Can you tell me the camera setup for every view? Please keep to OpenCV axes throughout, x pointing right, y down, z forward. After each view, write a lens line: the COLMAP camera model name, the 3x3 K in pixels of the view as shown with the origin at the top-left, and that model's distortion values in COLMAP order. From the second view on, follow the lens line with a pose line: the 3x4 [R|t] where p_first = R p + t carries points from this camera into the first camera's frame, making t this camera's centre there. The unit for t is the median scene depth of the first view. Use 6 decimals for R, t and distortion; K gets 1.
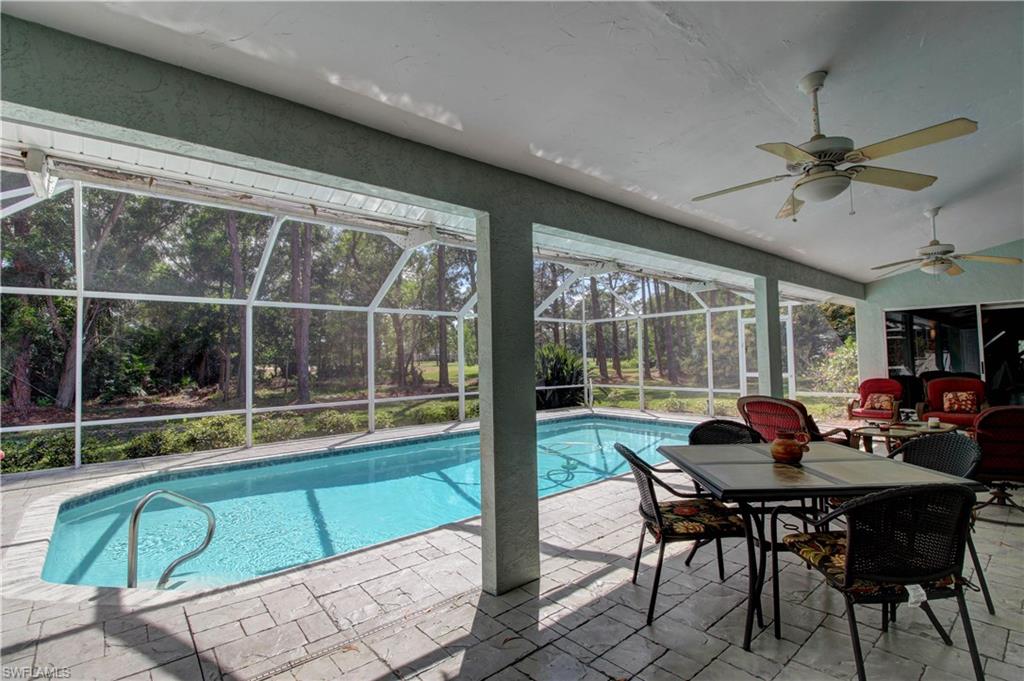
lens RADIAL K [[473.7, 0, 513.3], [0, 473.7, 342.1], [0, 0, 1]] dist [-0.005783, -0.000968]
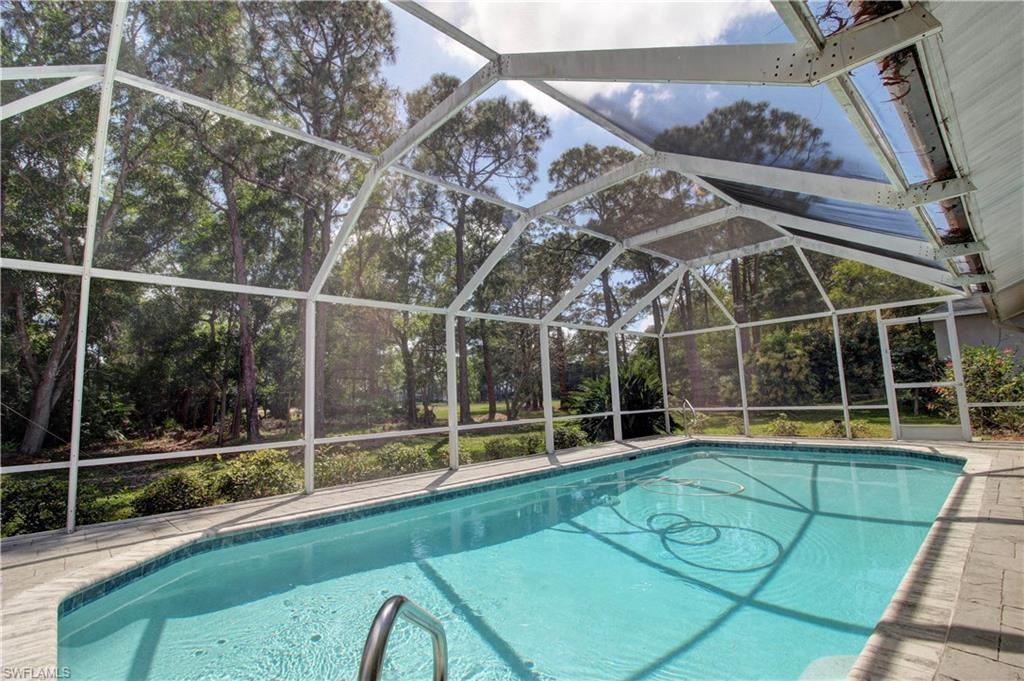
lens RADIAL K [[473.7, 0, 510.8], [0, 473.7, 338.7], [0, 0, 1]] dist [-0.005783, -0.000968]
pose [[0.998991, -0.017919, 0.041187, -0.256649], [0.021616, 0.995604, -0.091138, 0.055807], [-0.039373, 0.091936, 0.994986, 0.230126]]
